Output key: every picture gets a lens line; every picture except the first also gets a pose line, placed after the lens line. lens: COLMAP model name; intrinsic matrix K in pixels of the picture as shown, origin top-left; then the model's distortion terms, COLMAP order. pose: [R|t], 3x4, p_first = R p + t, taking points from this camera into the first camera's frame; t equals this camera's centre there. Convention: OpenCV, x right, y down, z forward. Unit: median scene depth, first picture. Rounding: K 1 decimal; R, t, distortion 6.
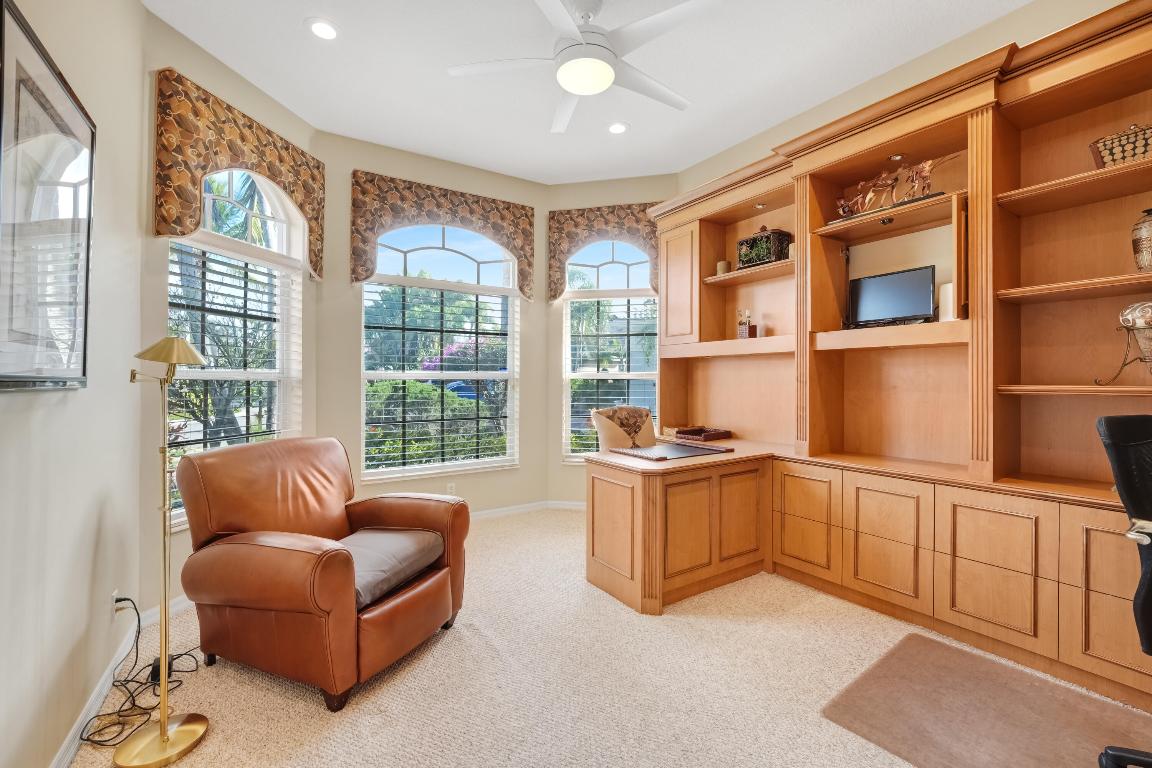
lens RADIAL K [[475.9, 0, 574.6], [0, 475.9, 377.6], [0, 0, 1]] dist [-0.023495, 0.000145]
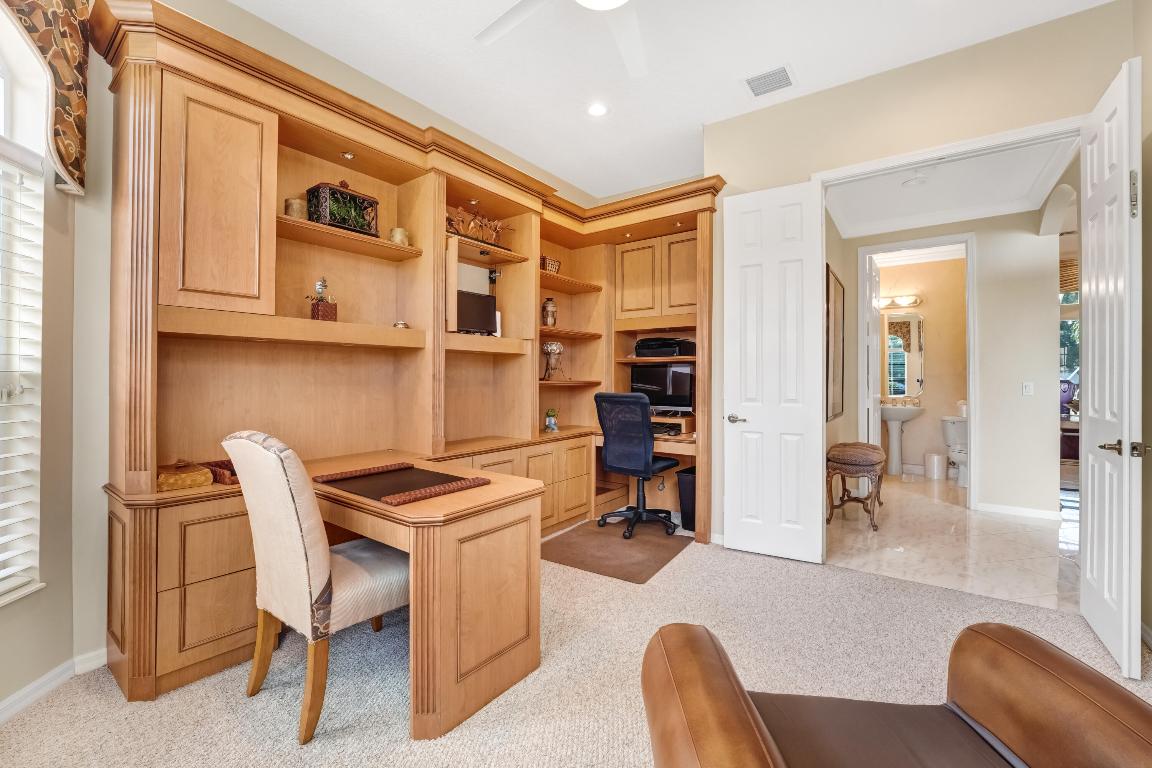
lens RADIAL K [[475.9, 0, 573.7], [0, 475.9, 378.6], [0, 0, 1]] dist [-0.023495, 0.000145]
pose [[-0.357684, 0.004413, 0.933832, -0.633749], [0.005089, 0.999983, -0.002776, 0.014080], [-0.933829, 0.003759, -0.357700, 1.260577]]
